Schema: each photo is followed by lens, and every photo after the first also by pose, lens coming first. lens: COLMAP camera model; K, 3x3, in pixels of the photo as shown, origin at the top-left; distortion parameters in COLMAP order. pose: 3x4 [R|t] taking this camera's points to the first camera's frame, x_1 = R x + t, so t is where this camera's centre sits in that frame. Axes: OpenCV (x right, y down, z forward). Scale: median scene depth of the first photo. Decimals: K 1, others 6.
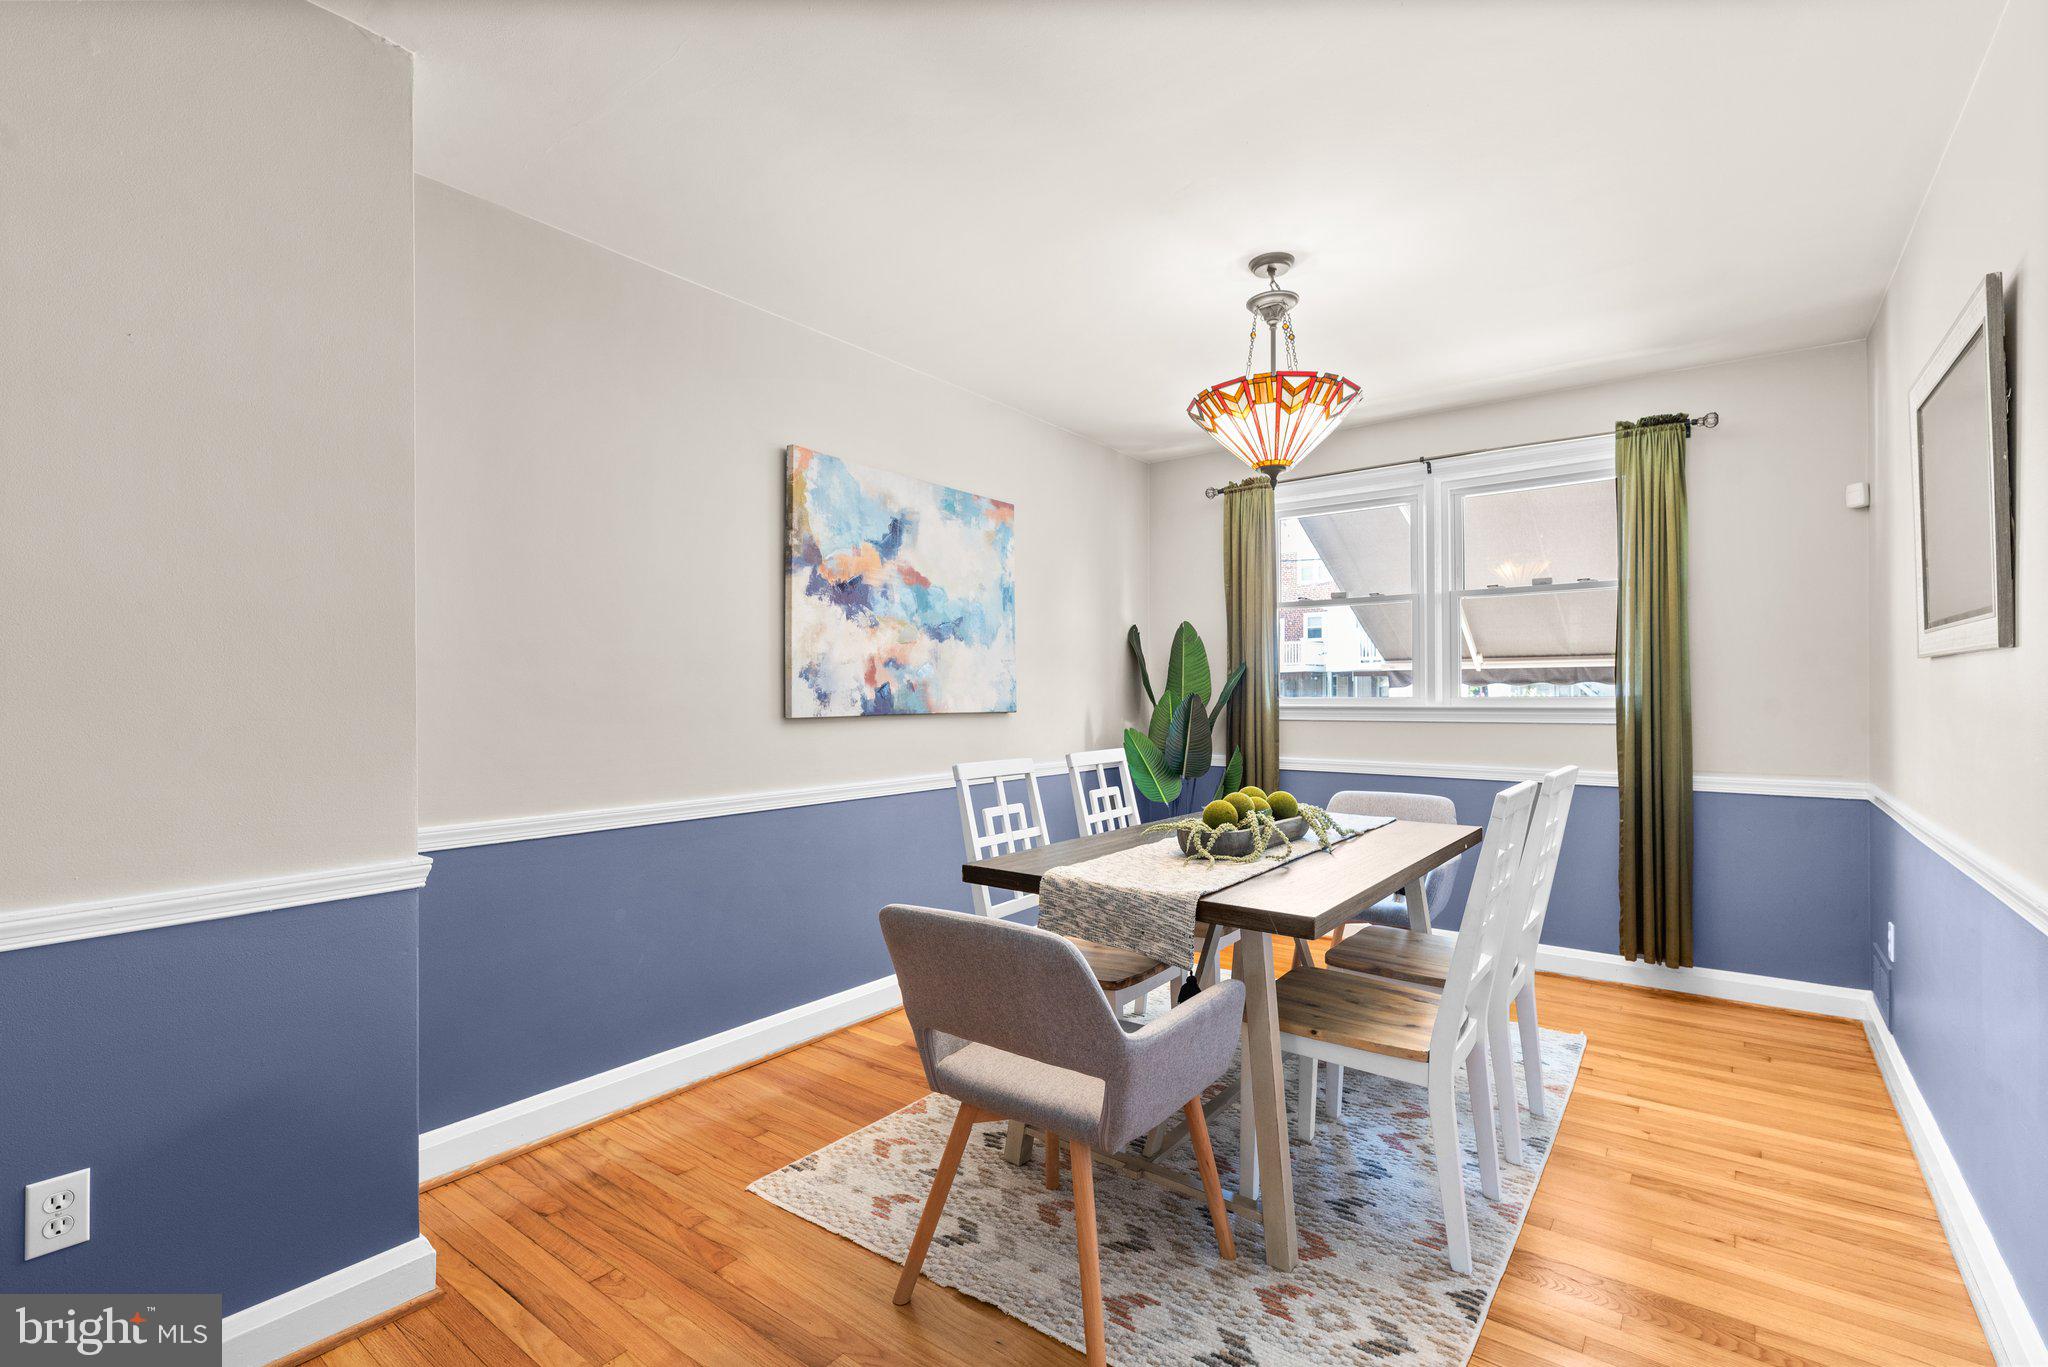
lens RADIAL K [[926.9, 0, 1021.5], [0, 926.9, 701.4], [0, 0, 1]] dist [0.012743, 0.000055]
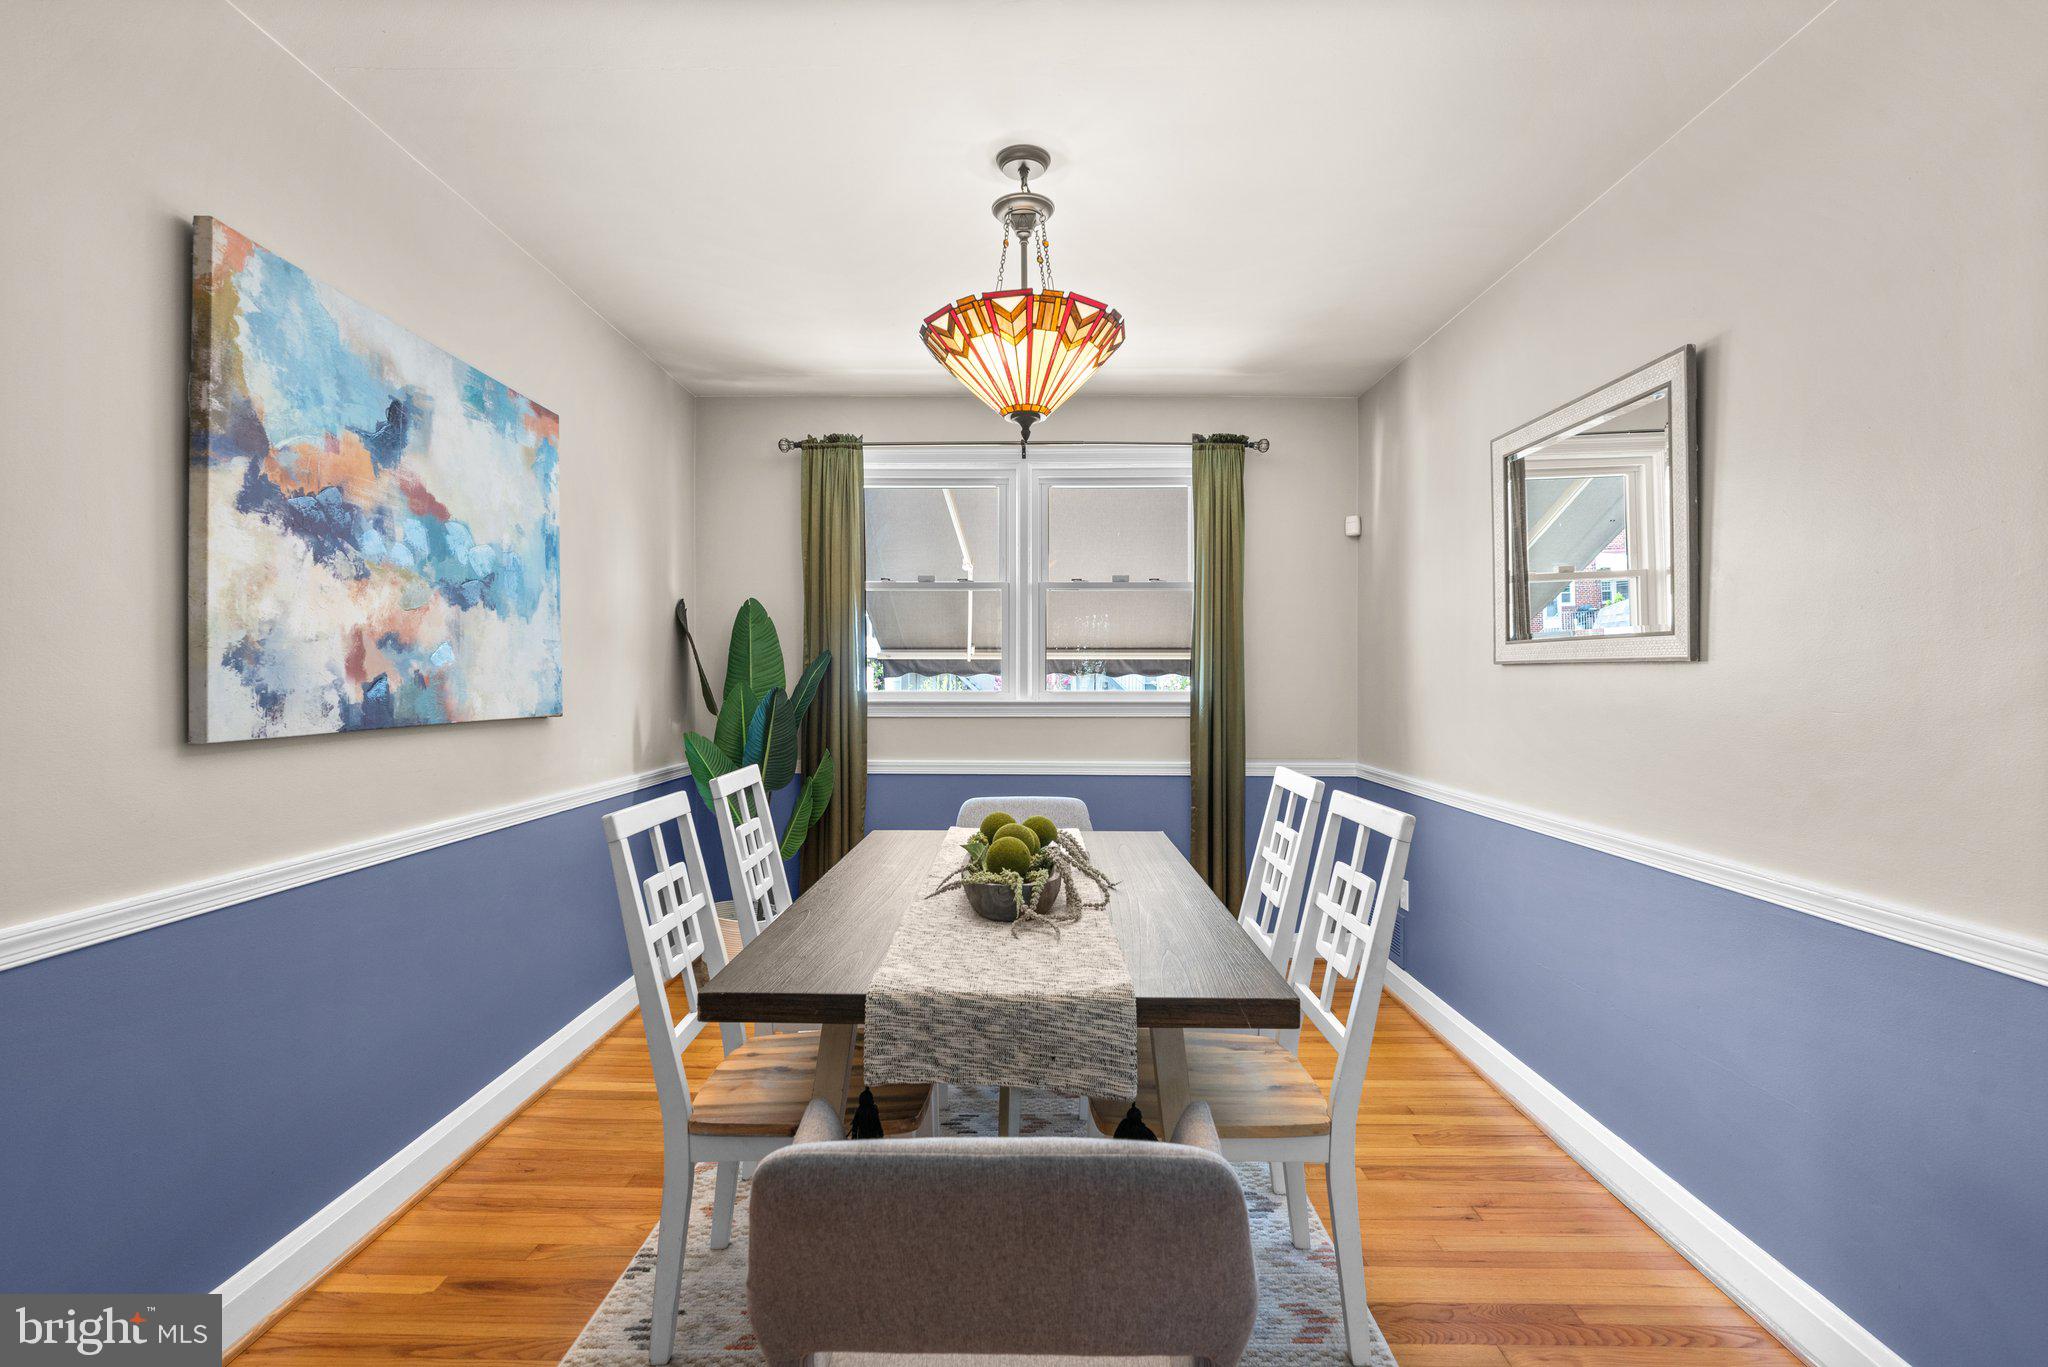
lens RADIAL K [[938.5, 0, 1017.6], [0, 938.5, 688.0], [0, 0, 1]] dist [0.000864, -0.000062]
pose [[0.804381, -0.001576, 0.594111, -0.177586], [0.000156, 0.999997, 0.002442, -0.013144], [-0.594113, -0.001872, 0.804379, 0.280419]]
